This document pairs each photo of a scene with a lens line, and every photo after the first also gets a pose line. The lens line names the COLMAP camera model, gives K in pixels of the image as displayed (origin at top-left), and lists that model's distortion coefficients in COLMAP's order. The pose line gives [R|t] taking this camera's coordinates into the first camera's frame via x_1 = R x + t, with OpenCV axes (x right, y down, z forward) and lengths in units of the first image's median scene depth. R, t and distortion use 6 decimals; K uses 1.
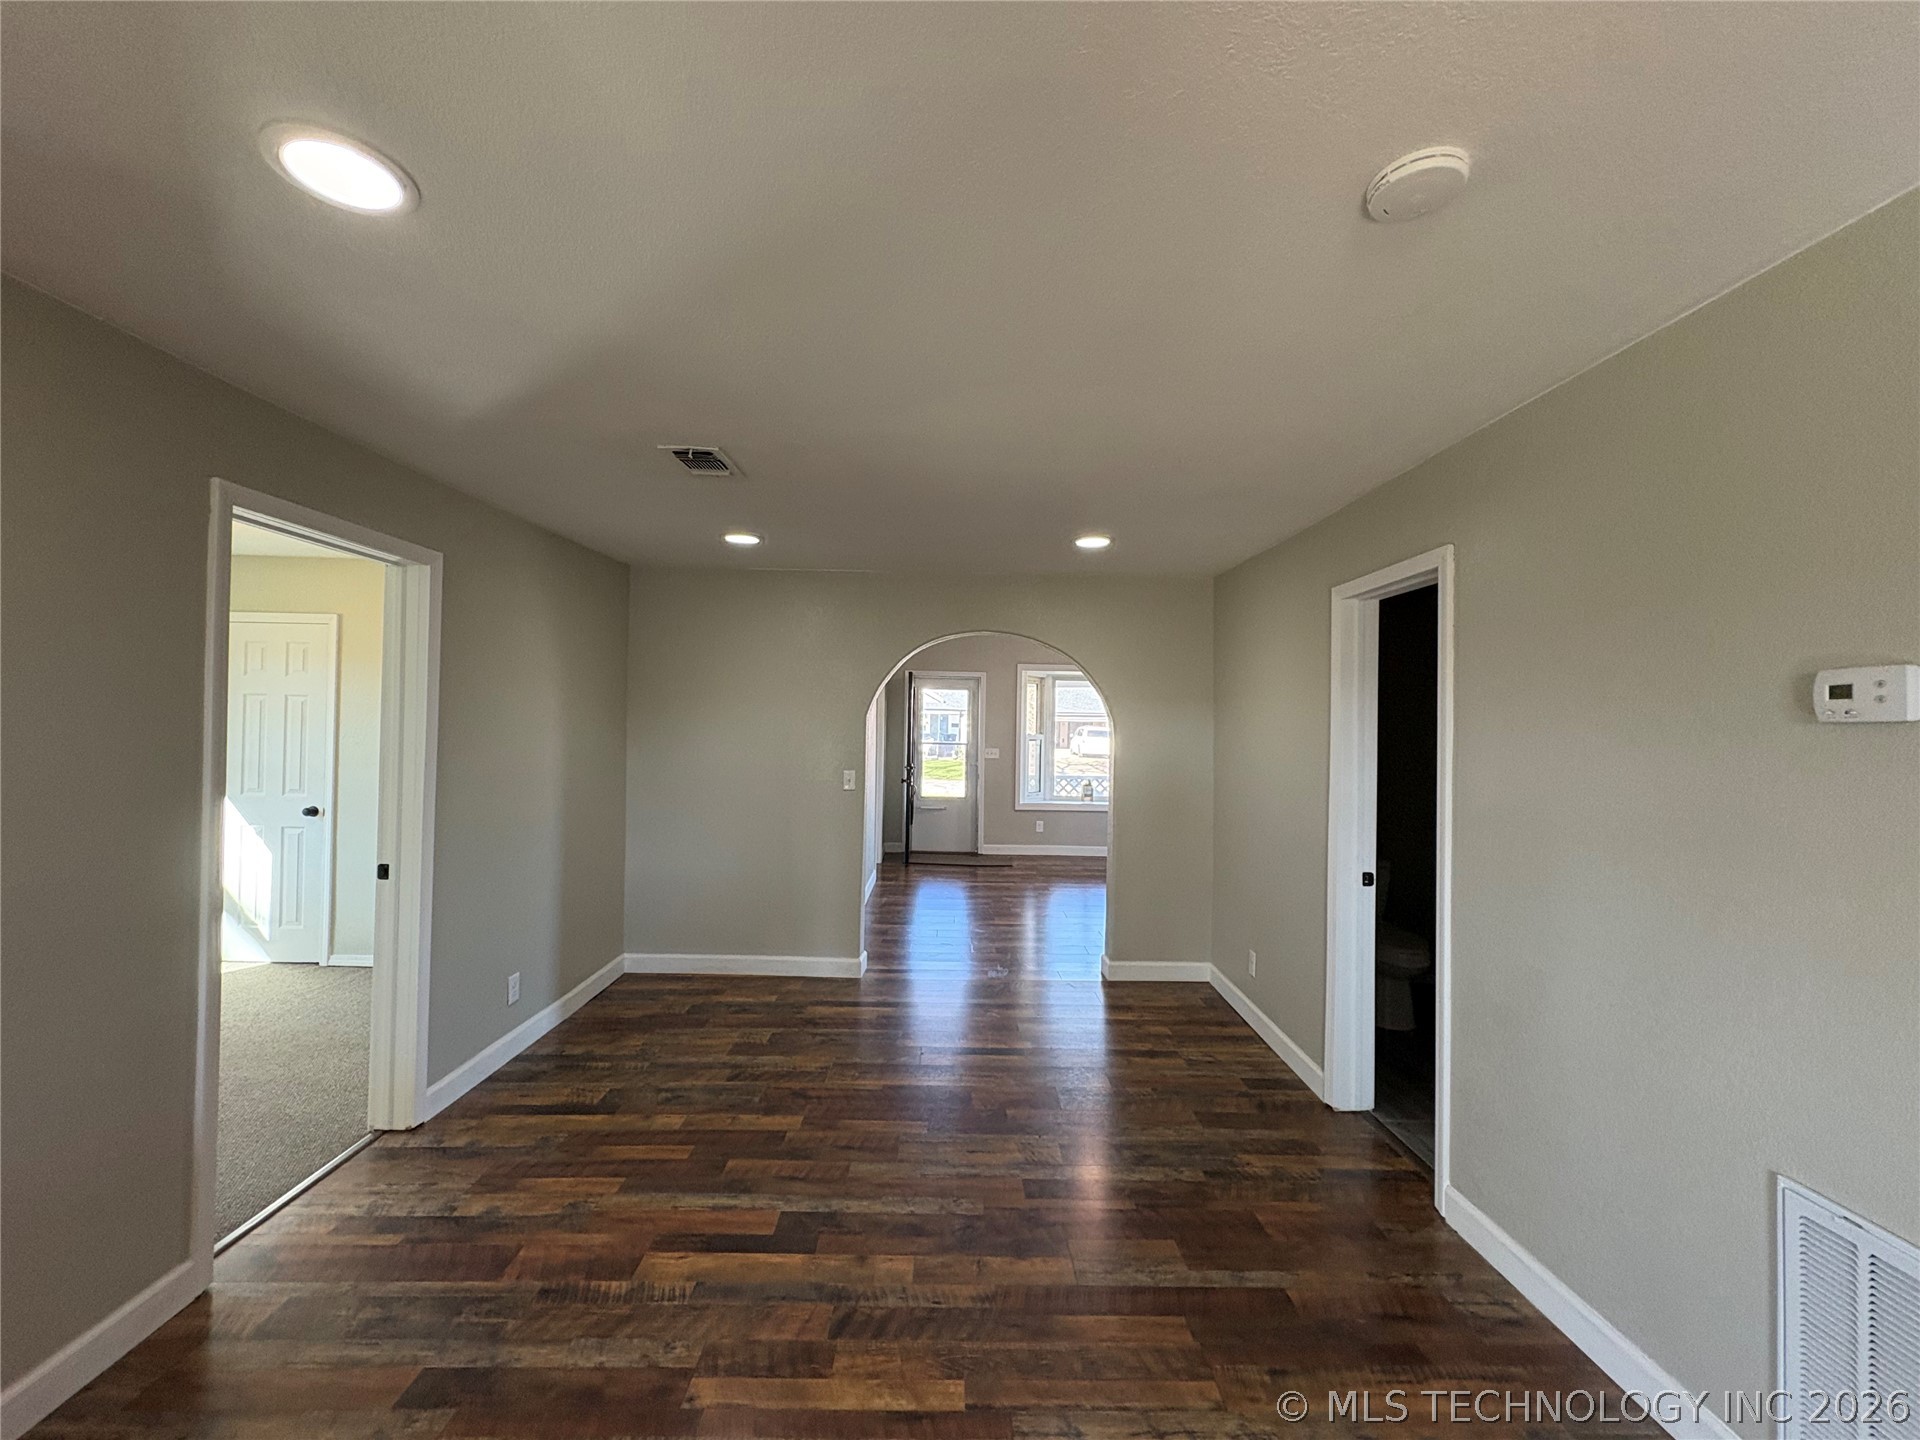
lens RADIAL K [[761.9, 0, 958.4], [0, 761.9, 720.5], [0, 0, 1]] dist [0.000536, 0.000193]
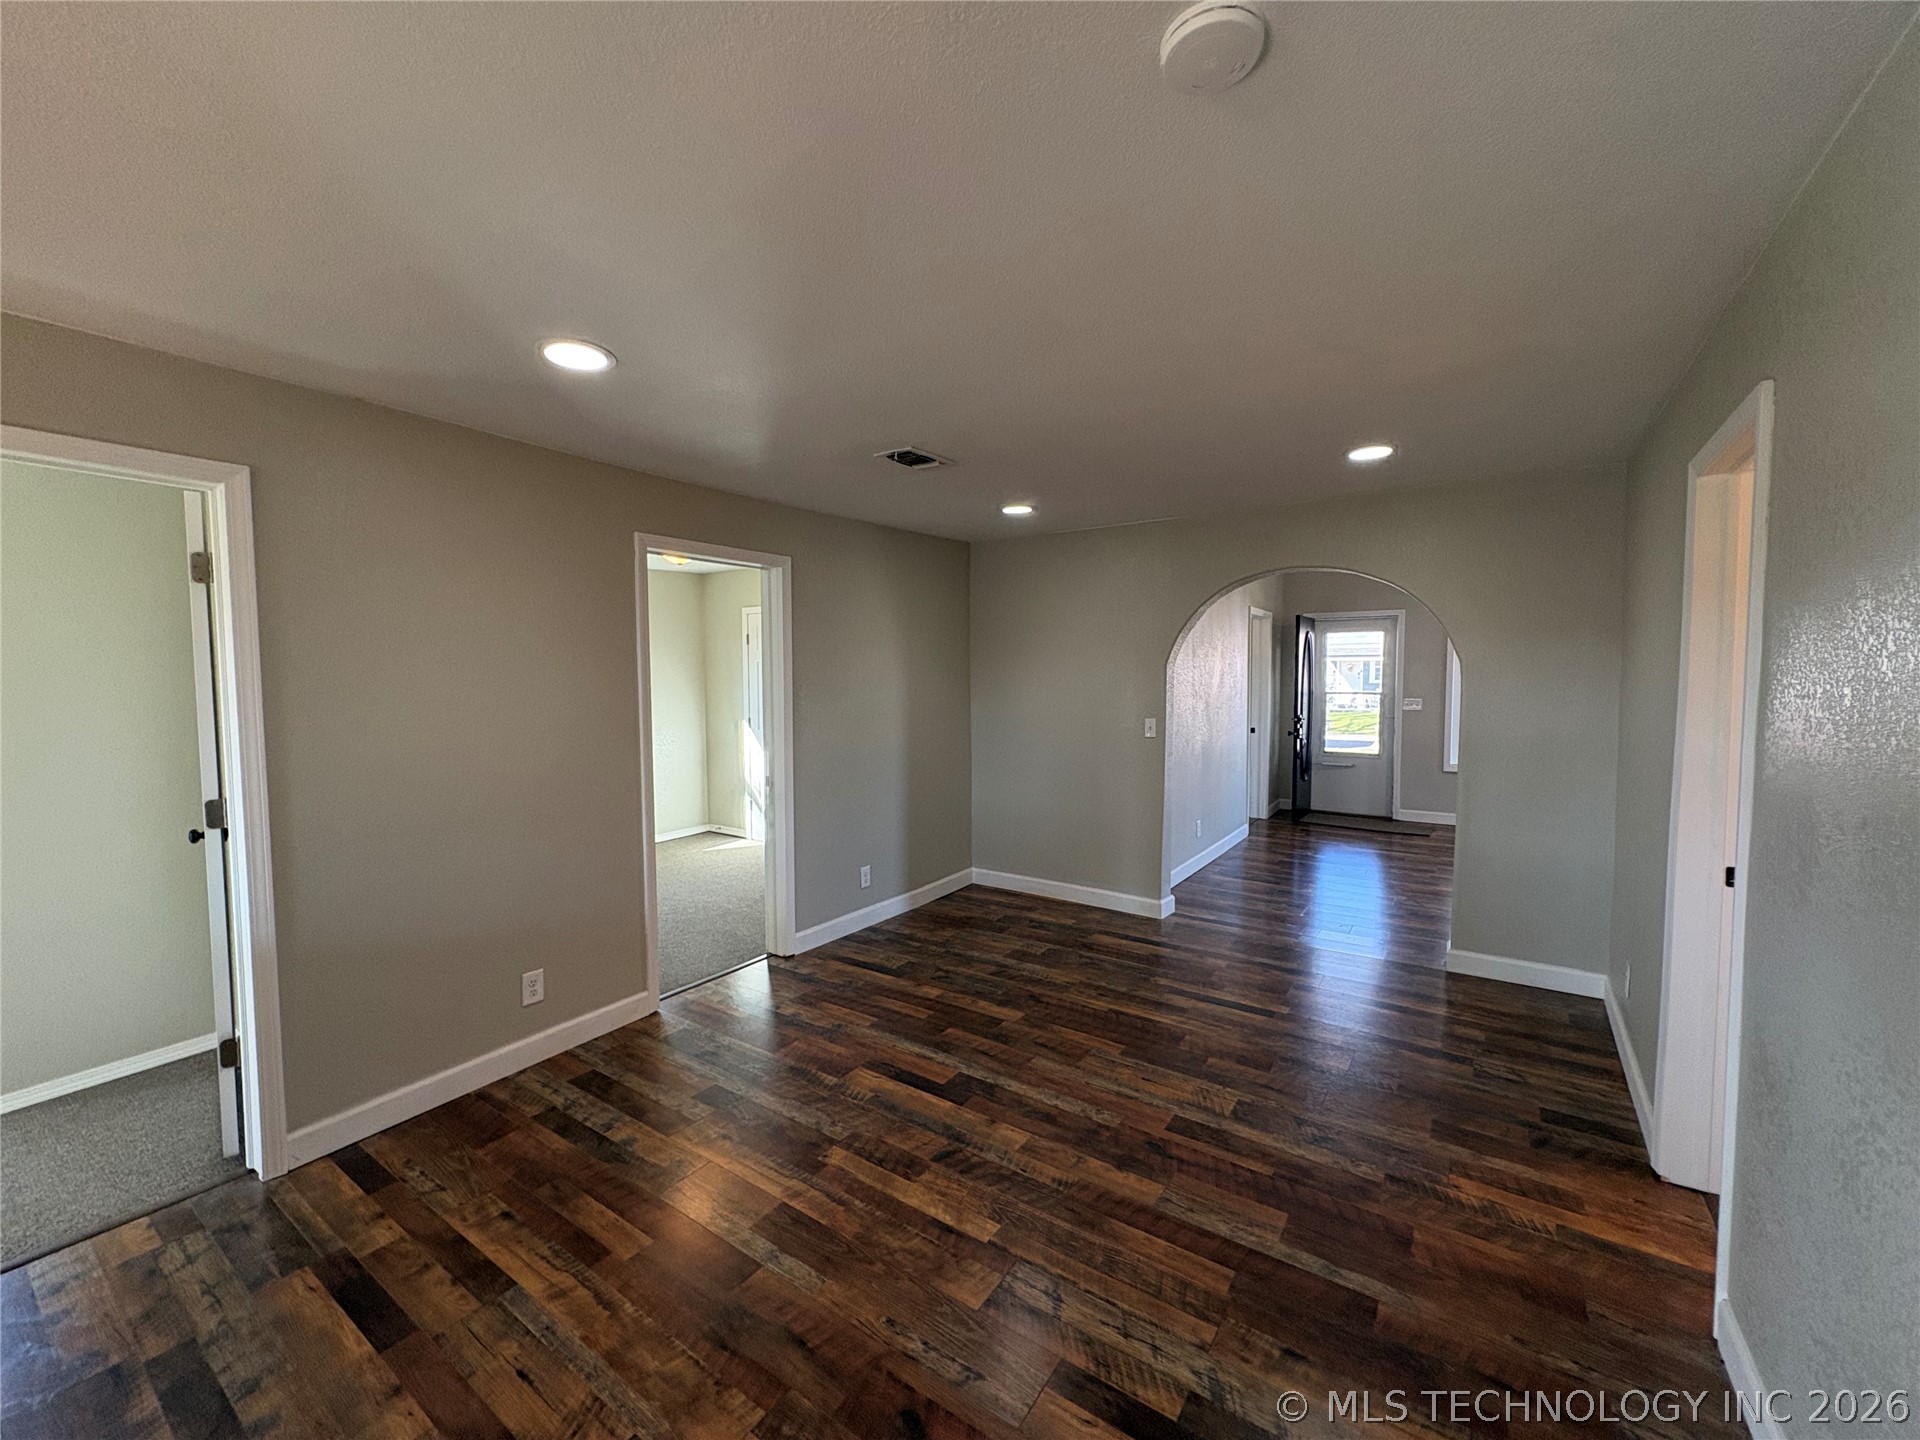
lens RADIAL K [[761.9, 0, 958.4], [0, 761.9, 720.5], [0, 0, 1]] dist [0.000536, 0.000193]
pose [[0.813874, 0.012499, -0.580907, 0.398683], [0.023217, 0.998271, 0.054006, 0.011069], [0.580577, -0.057441, 0.812176, 0.028864]]
